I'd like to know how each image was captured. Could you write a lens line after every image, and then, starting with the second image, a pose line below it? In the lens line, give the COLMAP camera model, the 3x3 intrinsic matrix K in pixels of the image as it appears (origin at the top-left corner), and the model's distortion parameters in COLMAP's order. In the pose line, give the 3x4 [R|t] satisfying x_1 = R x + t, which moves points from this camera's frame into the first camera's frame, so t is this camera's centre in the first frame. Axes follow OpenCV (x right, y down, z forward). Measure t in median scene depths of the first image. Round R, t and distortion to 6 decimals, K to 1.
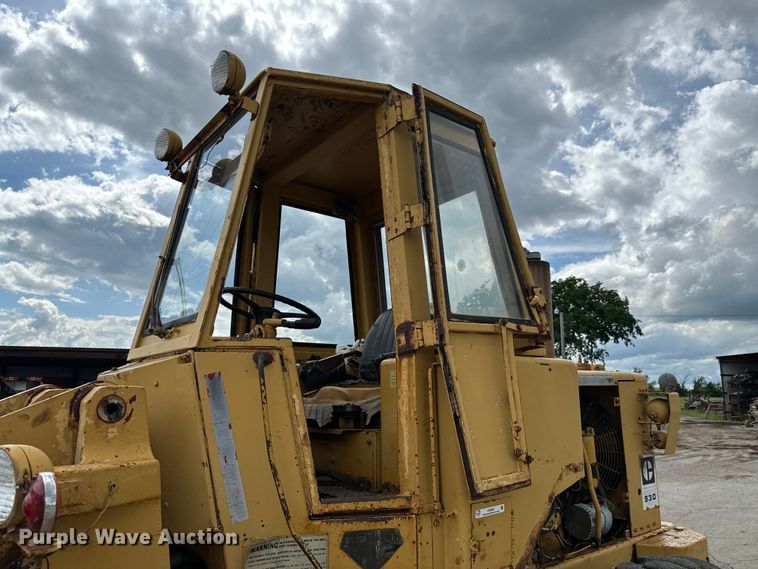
lens RADIAL K [[535.0, 0, 384.5], [0, 535.0, 290.5], [0, 0, 1]] dist [0.086585, -0.125379]
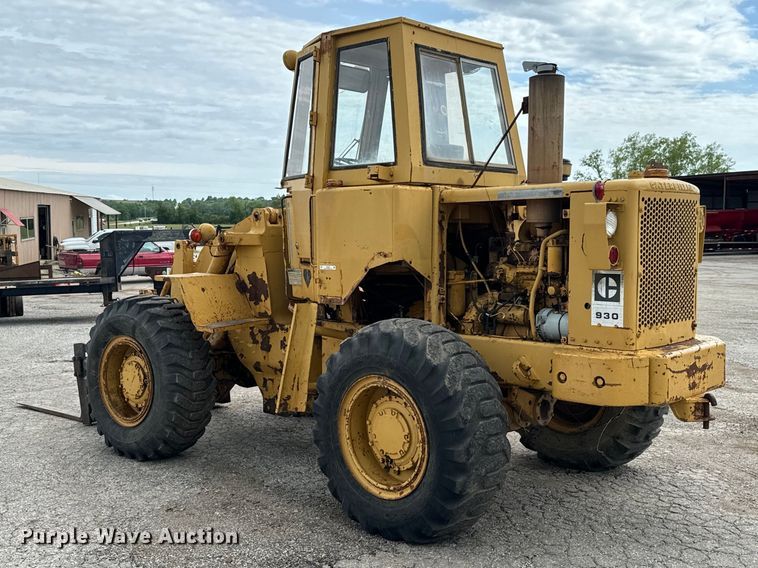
lens RADIAL K [[863.5, 0, 392.7], [0, 863.5, 301.2], [0, 0, 1]] dist [0.115273, 0.000309]
pose [[0.127971, 0.083799, -0.988231, 0.168948], [0.184927, 0.976933, 0.106788, 0.011748], [0.974385, -0.196417, 0.109523, 0.043332]]
